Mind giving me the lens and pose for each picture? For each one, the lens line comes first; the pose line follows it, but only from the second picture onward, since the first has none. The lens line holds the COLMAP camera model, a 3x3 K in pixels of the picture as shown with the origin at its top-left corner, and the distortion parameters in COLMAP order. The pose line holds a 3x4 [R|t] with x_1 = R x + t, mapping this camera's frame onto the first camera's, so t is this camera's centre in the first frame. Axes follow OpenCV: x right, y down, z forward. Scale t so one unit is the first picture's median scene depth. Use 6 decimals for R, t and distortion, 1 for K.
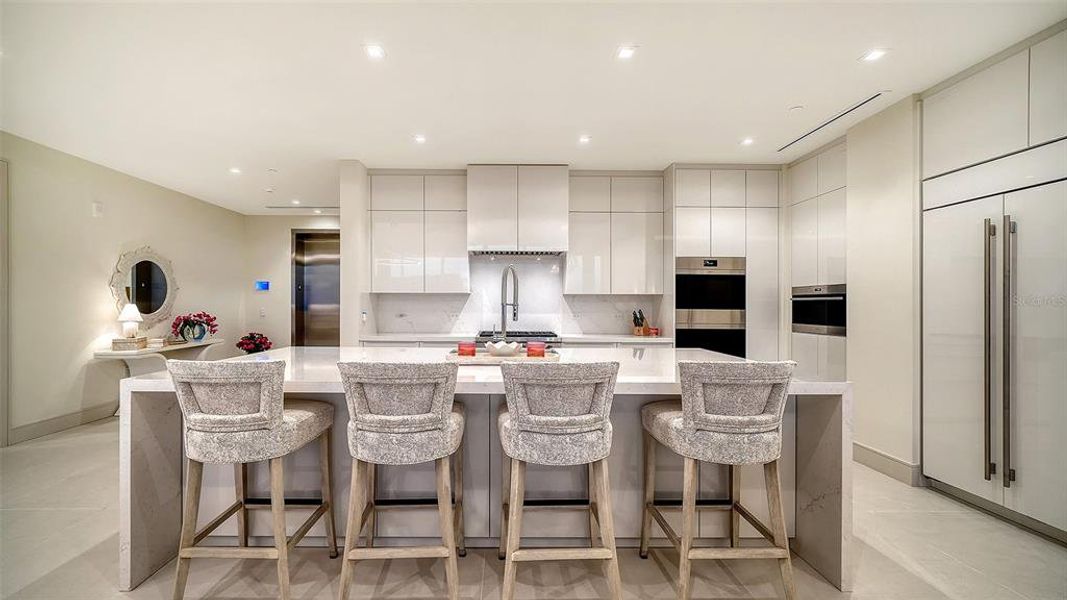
lens RADIAL K [[420.9, 0, 527.9], [0, 420.9, 302.8], [0, 0, 1]] dist [-0.009946, -0.000071]
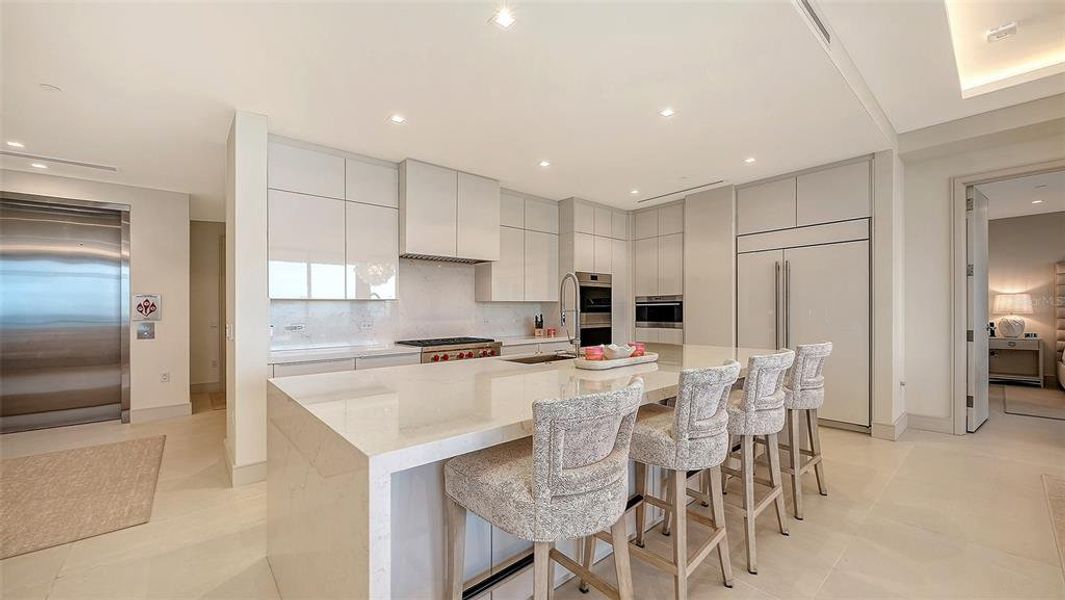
lens RADIAL K [[402.6, 0, 511.0], [0, 402.6, 313.5], [0, 0, 1]] dist [-0.000690, -0.000014]
pose [[0.775759, -0.015540, 0.630838, -0.564769], [0.013931, 0.999875, 0.007500, 0.004172], [-0.630875, 0.002970, 0.775879, 0.185652]]
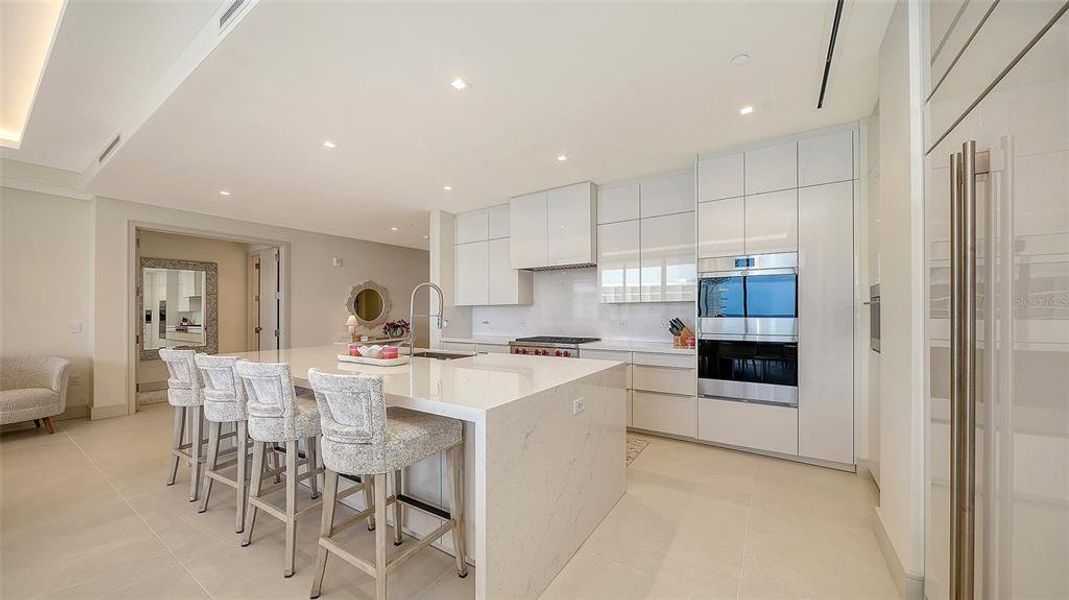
lens RADIAL K [[369.9, 0, 536.1], [0, 369.9, 309.0], [0, 0, 1]] dist [-0.000374, -0.000669]
pose [[0.827528, -0.015066, -0.561223, 0.512953], [0.013303, 0.999885, -0.007227, -0.000985], [0.561267, -0.001486, 0.827633, 0.163650]]
